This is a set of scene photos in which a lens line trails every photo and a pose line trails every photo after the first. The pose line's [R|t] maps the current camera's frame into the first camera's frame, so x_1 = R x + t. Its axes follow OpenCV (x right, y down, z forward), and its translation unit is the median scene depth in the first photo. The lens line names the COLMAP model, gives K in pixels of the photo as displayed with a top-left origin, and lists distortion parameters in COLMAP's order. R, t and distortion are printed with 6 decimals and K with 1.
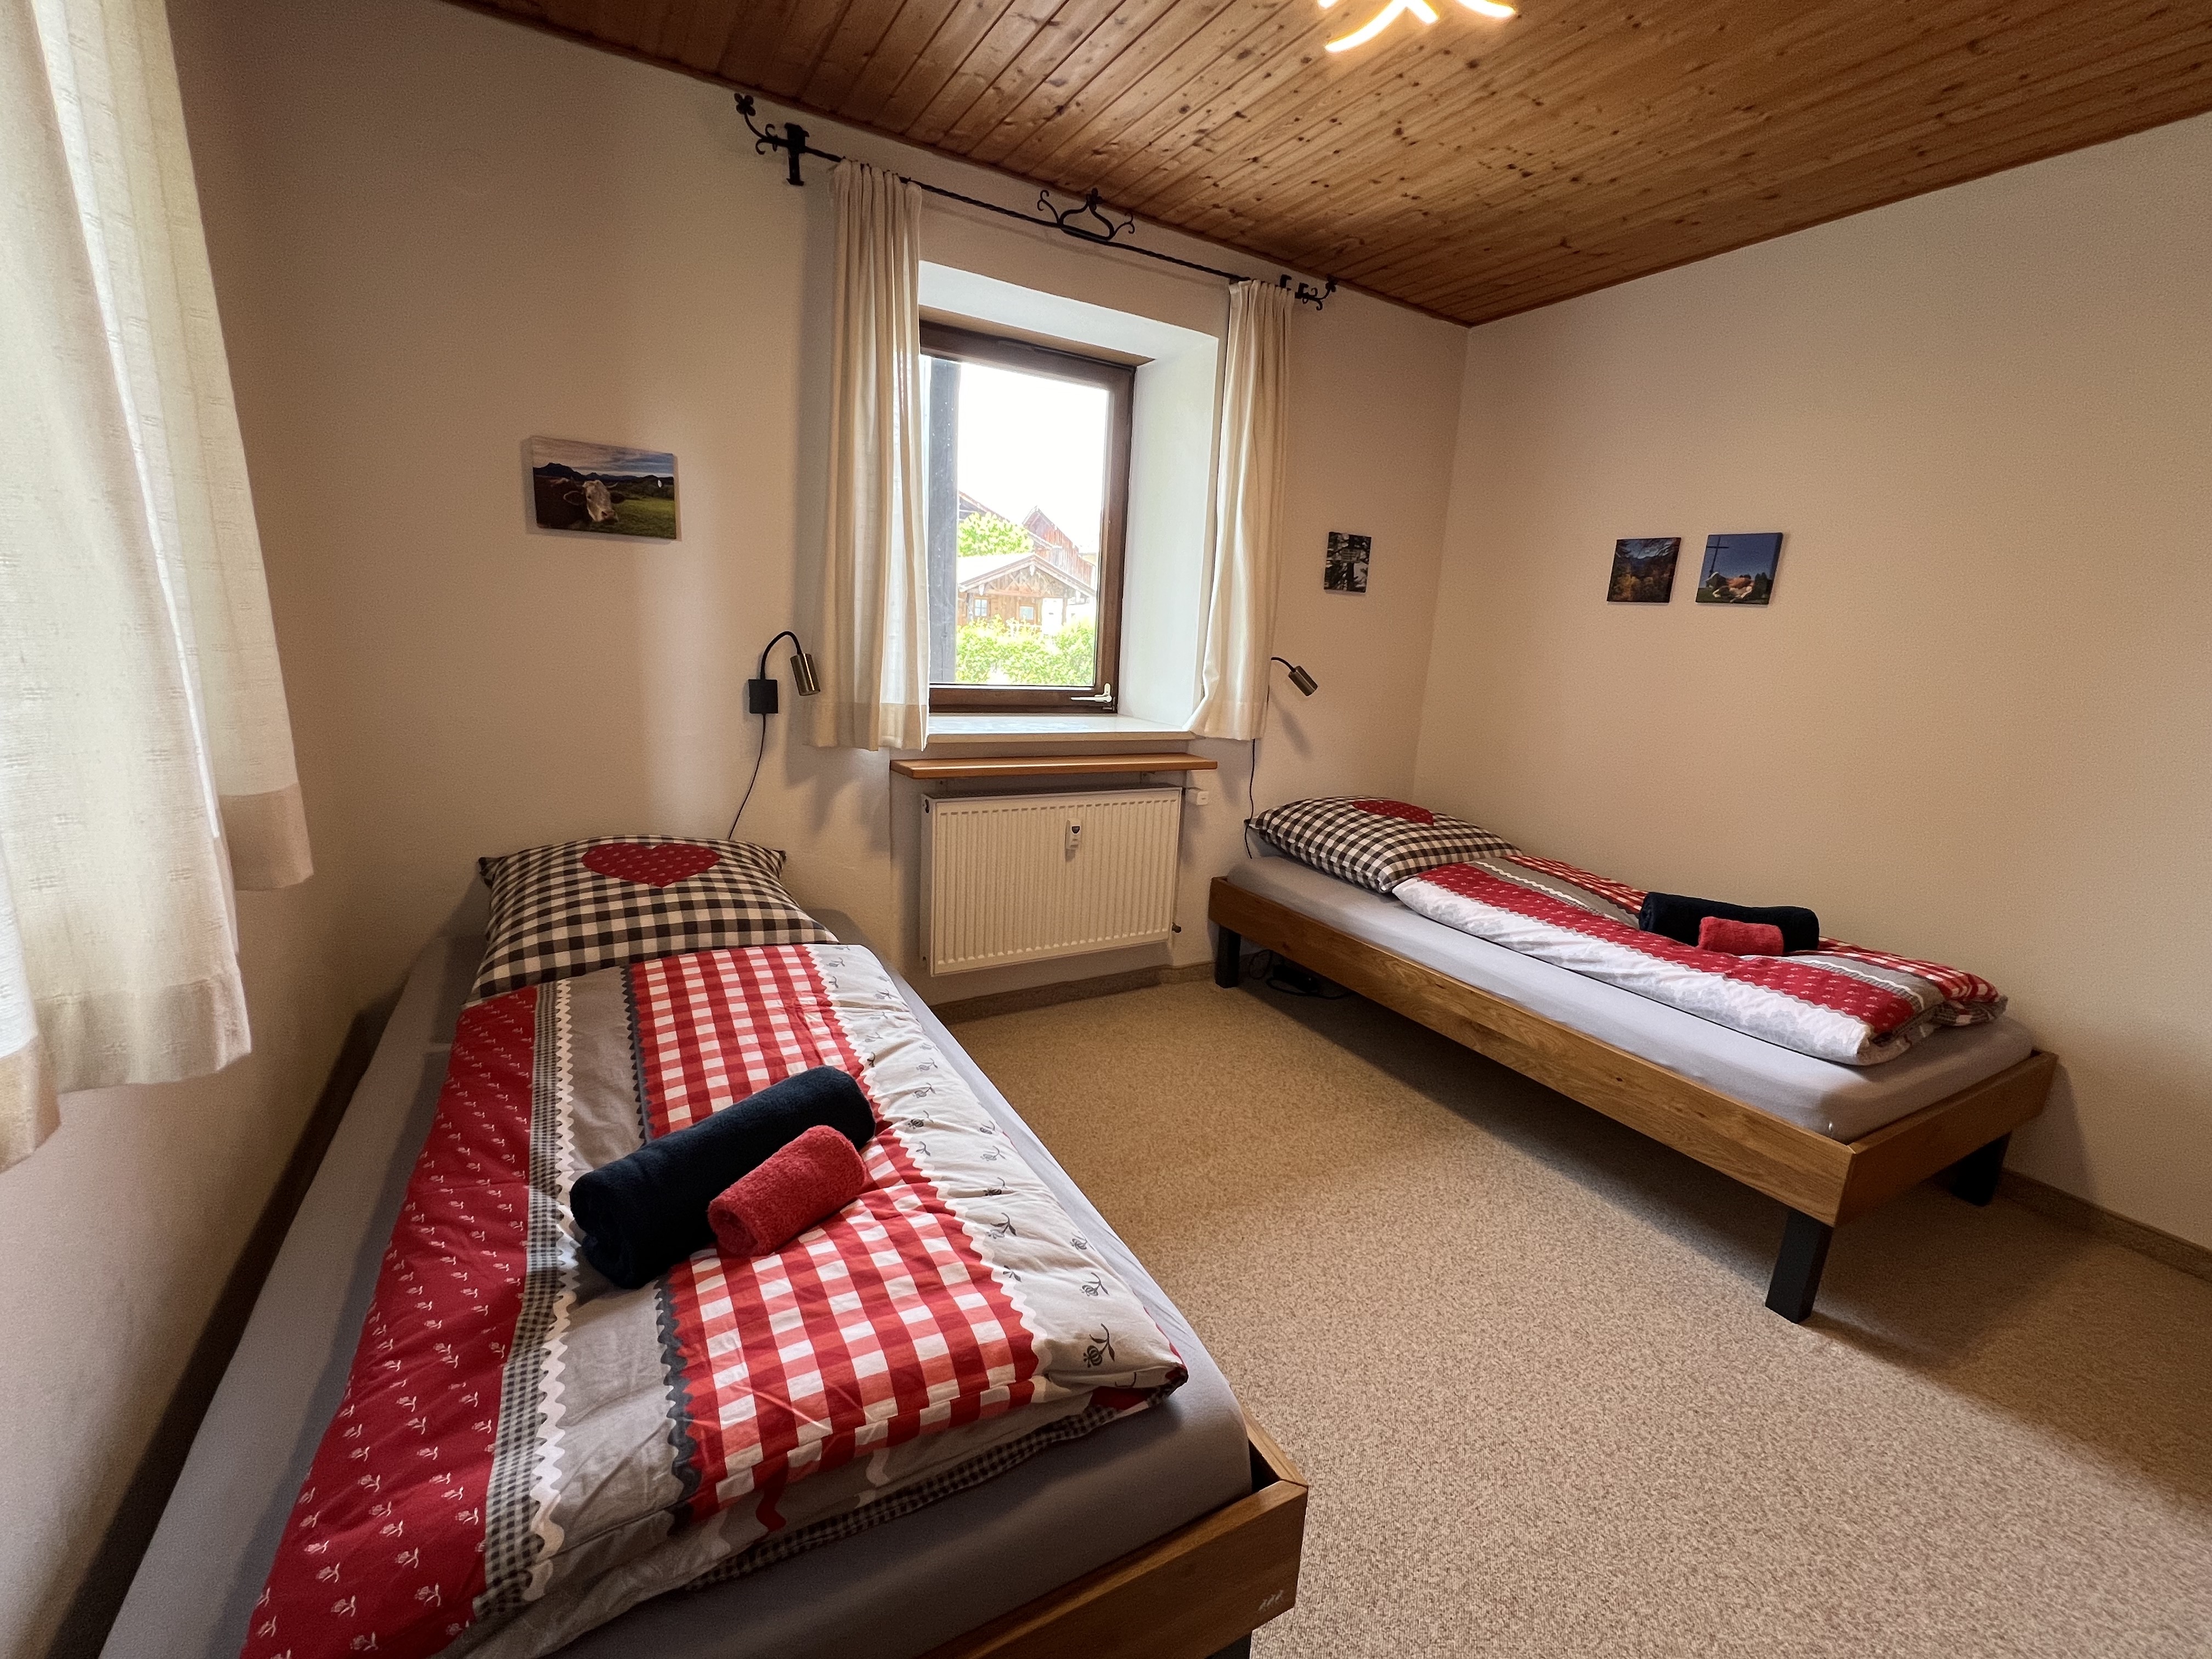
lens RADIAL K [[934.2, 0, 1106.0], [0, 934.2, 829.5], [0, 0, 1]] dist [-0.001111, 0.000352]
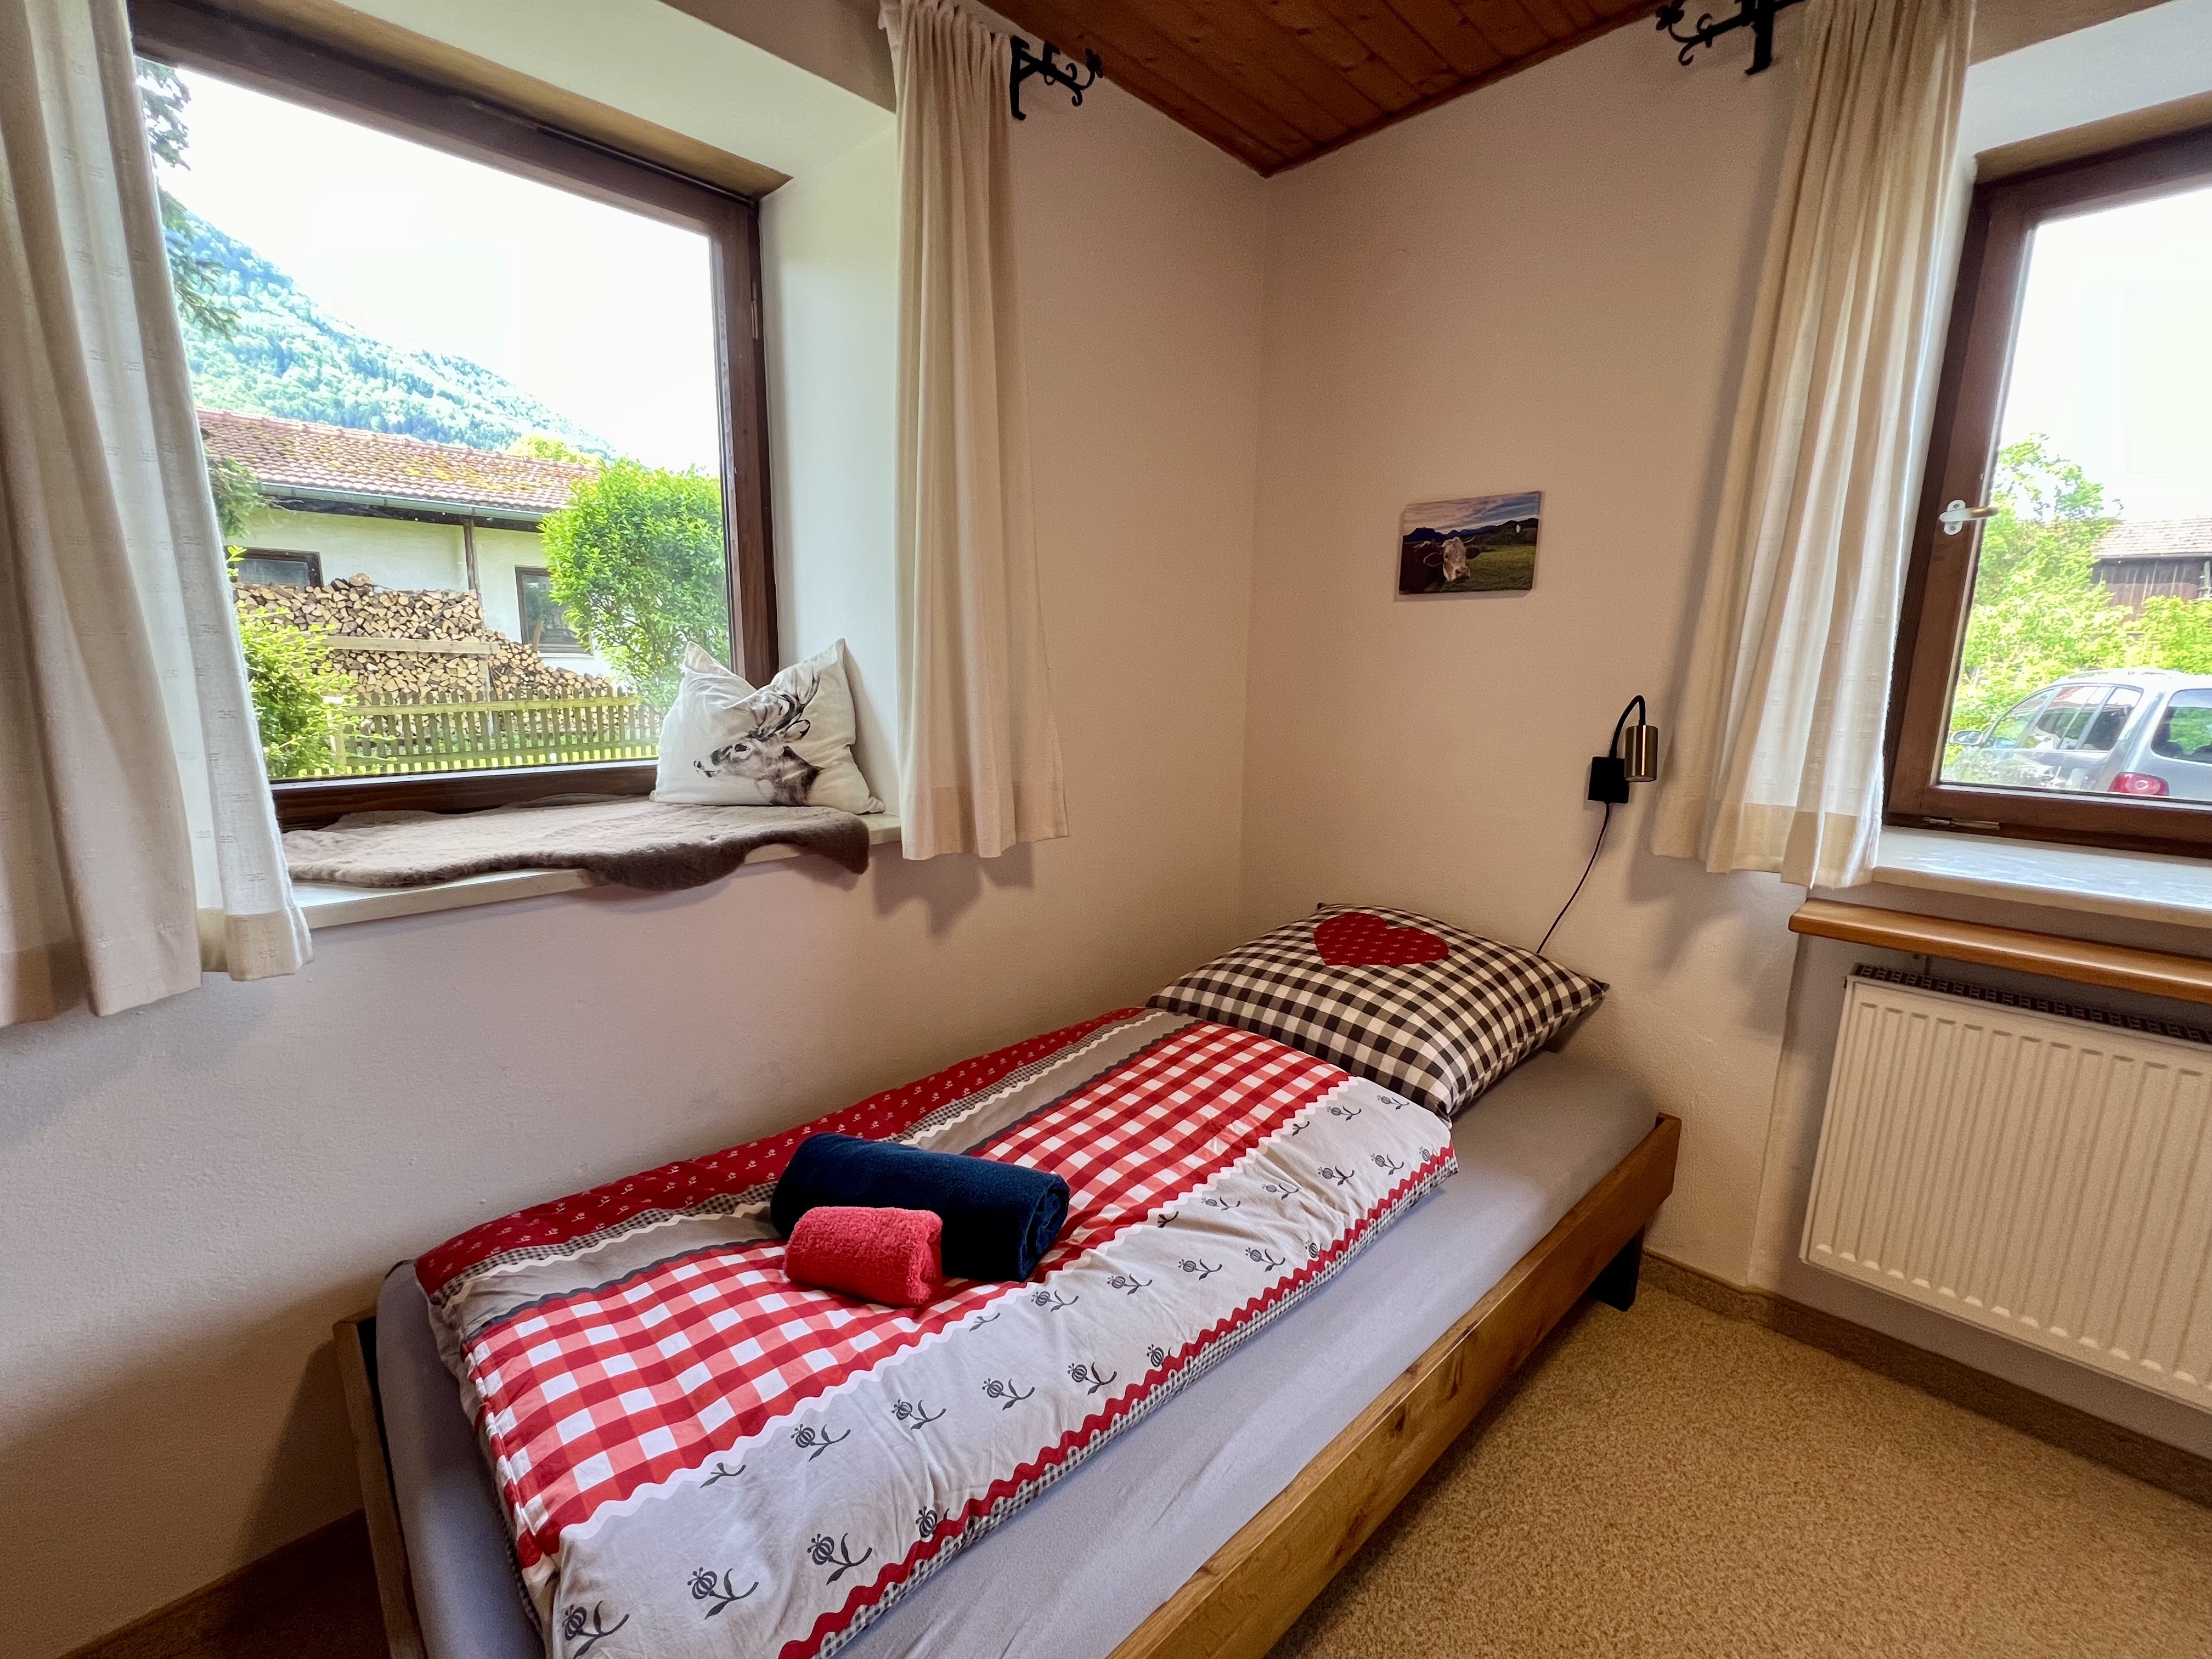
lens RADIAL K [[934.2, 0, 1106.0], [0, 934.2, 829.5], [0, 0, 1]] dist [-0.001111, 0.000352]
pose [[0.246101, 0.122979, -0.961411, 0.316215], [-0.211027, 0.974921, 0.070689, -0.081656], [0.945993, 0.185487, 0.265881, 0.484312]]
